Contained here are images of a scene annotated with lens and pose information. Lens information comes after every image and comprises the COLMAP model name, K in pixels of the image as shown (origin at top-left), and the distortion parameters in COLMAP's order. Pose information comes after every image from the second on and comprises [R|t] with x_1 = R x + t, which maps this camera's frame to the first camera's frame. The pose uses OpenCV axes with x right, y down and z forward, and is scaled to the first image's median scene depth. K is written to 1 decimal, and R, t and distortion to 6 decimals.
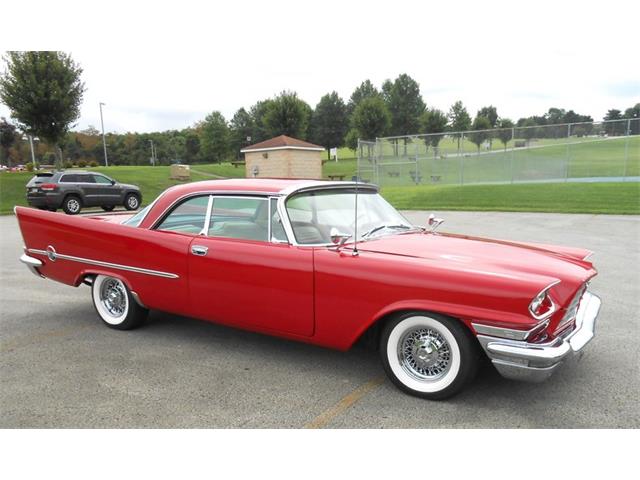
lens RADIAL K [[570.2, 0, 318.6], [0, 570.2, 267.4], [0, 0, 1]] dist [-0.019030, 0.002260]
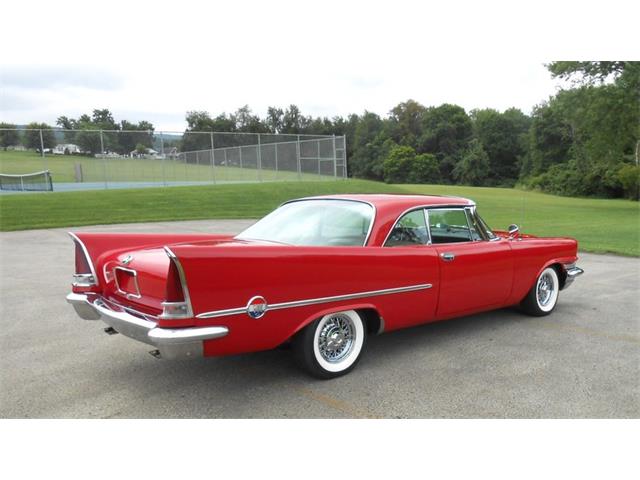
lens RADIAL K [[662.3, 0, 299.3], [0, 662.3, 240.1], [0, 0, 1]] dist [-0.003174, 0.022089]
pose [[0.270497, -0.087047, 0.958778, -0.269080], [0.167040, 0.985042, 0.042305, -0.029088], [-0.948119, 0.148711, 0.280991, 0.156585]]
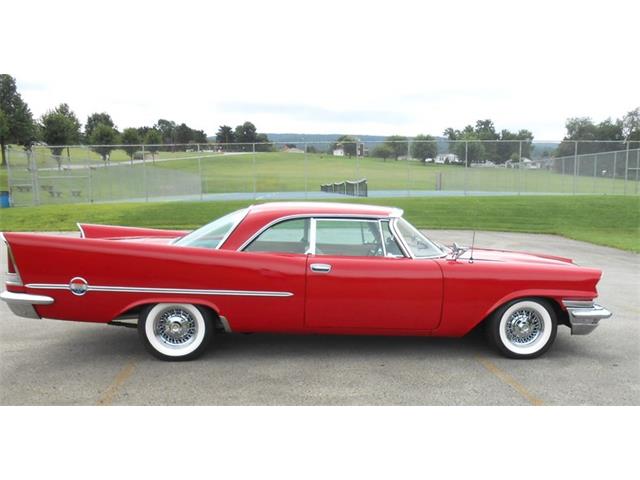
lens RADIAL K [[662.3, 0, 299.3], [0, 662.3, 240.1], [0, 0, 1]] dist [-0.003174, 0.022089]
pose [[0.804308, -0.031358, 0.593385, -0.174154], [0.080025, 0.995226, -0.055876, -0.002664], [-0.588800, 0.092427, 0.802977, -0.002826]]
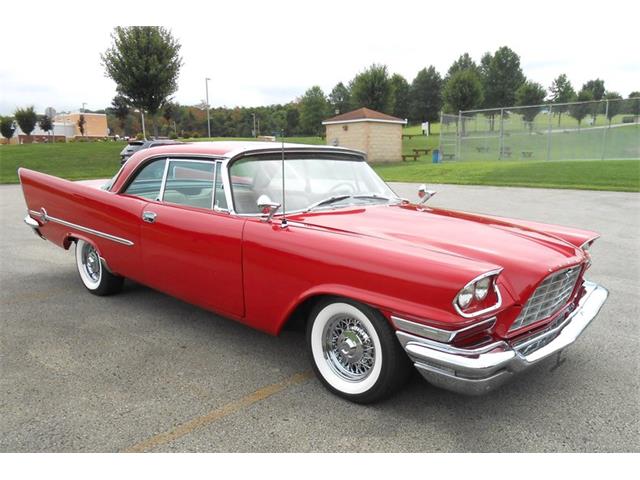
lens RADIAL K [[552.3, 0, 320.5], [0, 552.3, 253.2], [0, 0, 1]] dist [-0.018244, 0.013966]
pose [[0.984510, 0.046863, -0.168950, 0.038540], [-0.042588, 0.998676, 0.028840, -0.001397], [0.170078, -0.021198, 0.985203, 0.026618]]
